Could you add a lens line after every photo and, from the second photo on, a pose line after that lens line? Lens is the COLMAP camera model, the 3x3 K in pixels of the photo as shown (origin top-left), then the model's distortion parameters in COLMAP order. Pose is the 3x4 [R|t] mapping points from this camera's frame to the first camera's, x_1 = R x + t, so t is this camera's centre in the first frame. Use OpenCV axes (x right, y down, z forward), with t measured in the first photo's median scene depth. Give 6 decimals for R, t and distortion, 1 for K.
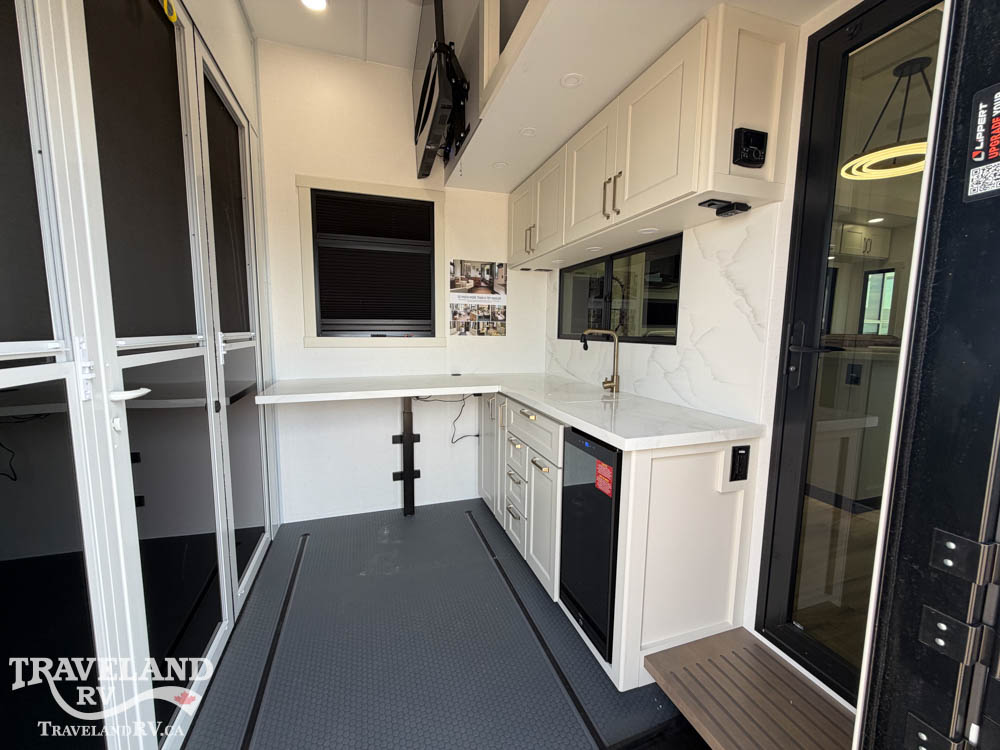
lens RADIAL K [[397.0, 0, 496.6], [0, 397.0, 377.5], [0, 0, 1]] dist [-0.000590, 0.000162]
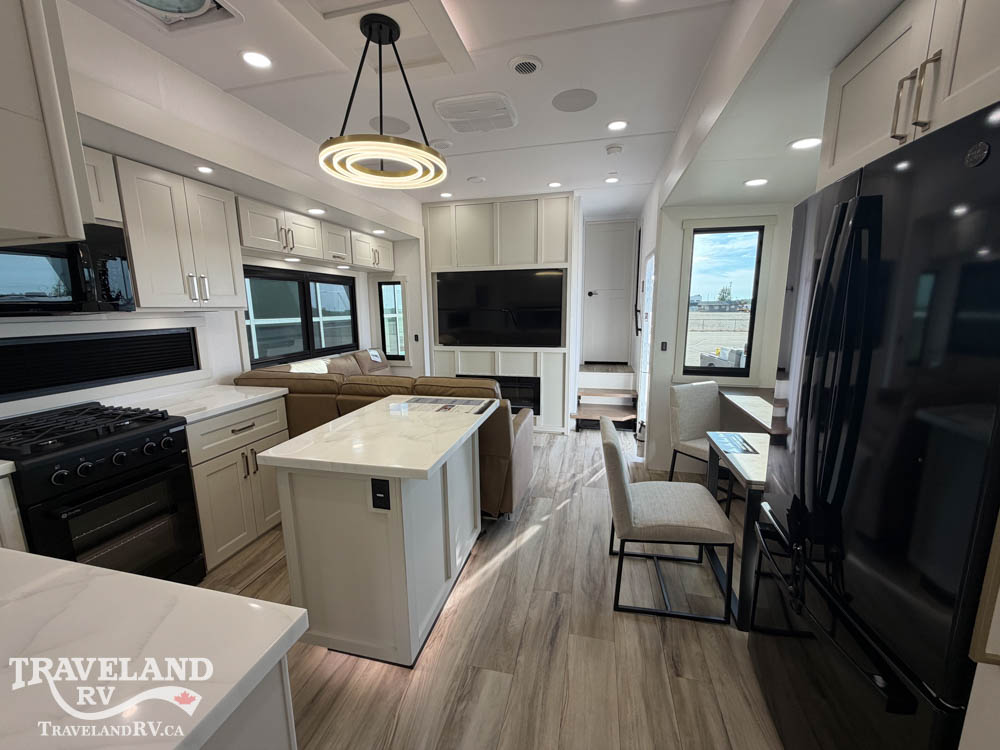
lens RADIAL K [[397.0, 0, 502.0], [0, 397.0, 373.9], [0, 0, 1]] dist [-0.000590, 0.000162]
pose [[0.524140, -0.155898, 0.837242, 0.257397], [0.117510, 0.986938, 0.110206, -0.127564], [-0.843486, 0.040621, 0.535613, 0.251558]]
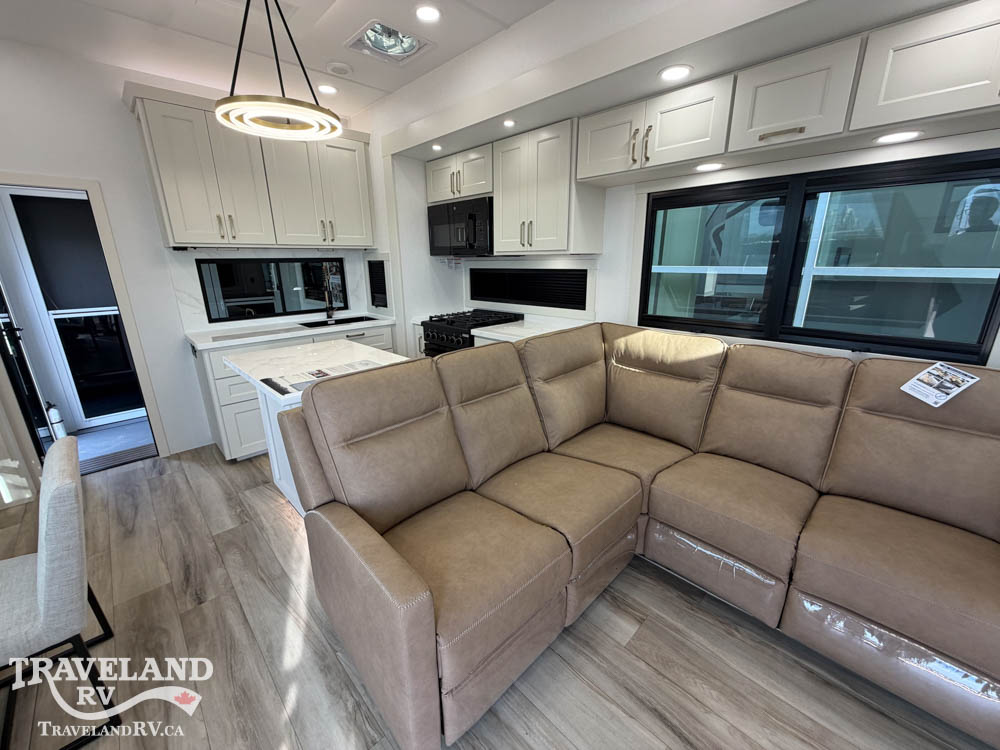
lens RADIAL K [[397.0, 0, 496.1], [0, 397.0, 374.9], [0, 0, 1]] dist [-0.000590, 0.000162]
pose [[0.436124, 0.240861, -0.867053, 1.109958], [-0.092525, 0.970410, 0.223033, -0.152190], [0.895117, -0.017046, 0.445505, 0.567438]]
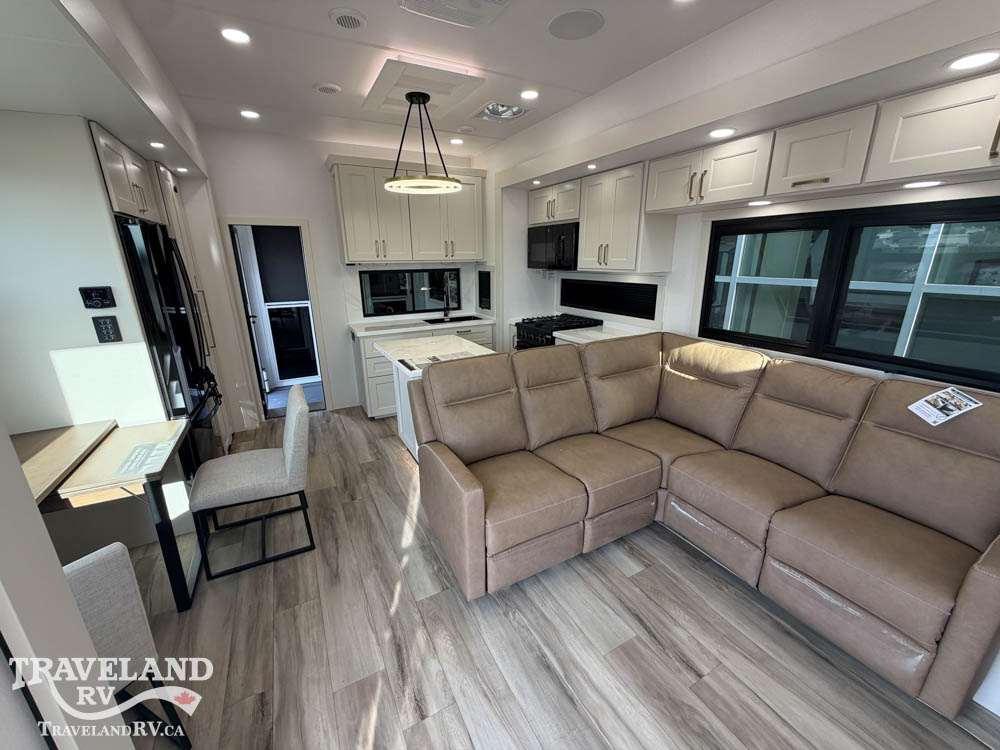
lens RADIAL K [[397.0, 0, 496.3], [0, 397.0, 375.3], [0, 0, 1]] dist [-0.000590, 0.000162]
pose [[0.170787, 0.274760, -0.946224, 1.273195], [-0.105176, 0.959930, 0.259756, -0.188721], [0.979678, 0.055157, 0.192842, 0.564457]]
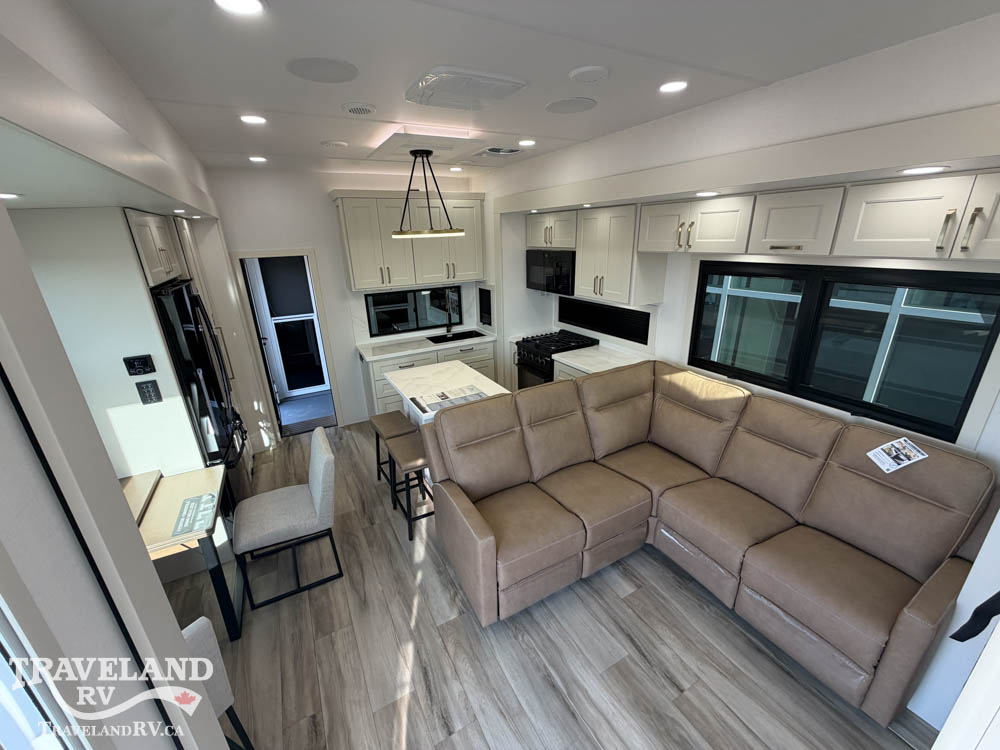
lens RADIAL K [[397.0, 0, 496.5], [0, 397.0, 375.1], [0, 0, 1]] dist [-0.000590, 0.000162]
pose [[0.181459, 0.318841, -0.930276, 1.292678], [-0.086408, 0.947491, 0.307887, -0.293606], [0.979595, 0.024514, 0.199481, 0.540298]]
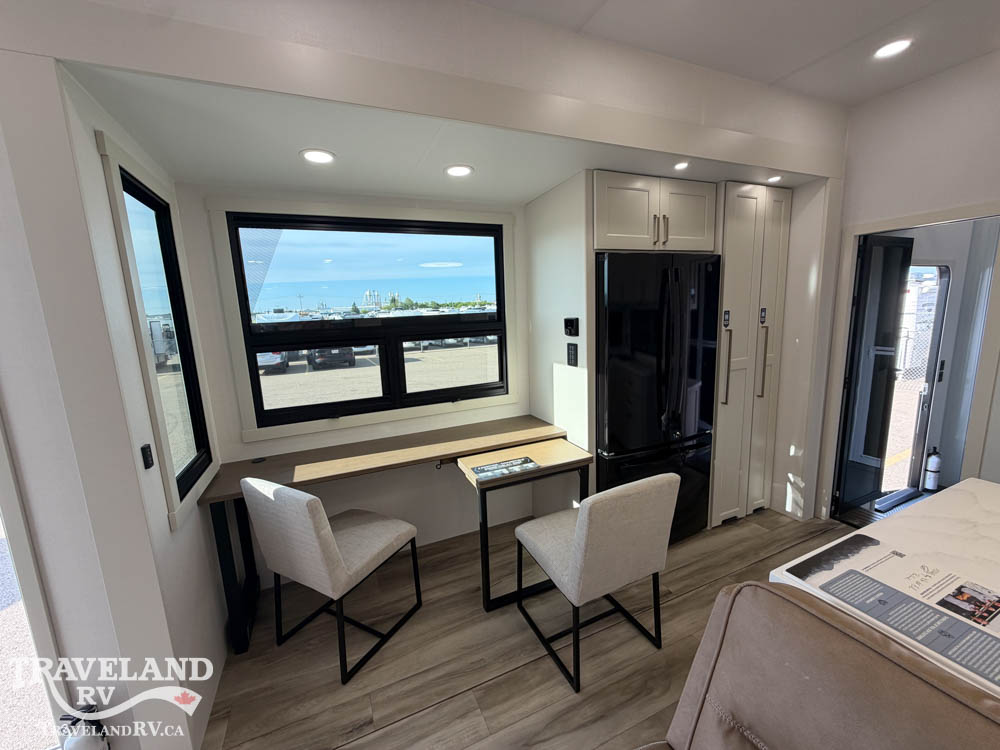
lens RADIAL K [[397.0, 0, 496.5], [0, 397.0, 375.0], [0, 0, 1]] dist [-0.000590, 0.000162]
pose [[-0.994226, 0.050515, -0.094674, 0.876332], [0.021894, 0.959202, 0.281874, -0.197129], [0.105051, 0.278174, -0.954769, 0.712098]]
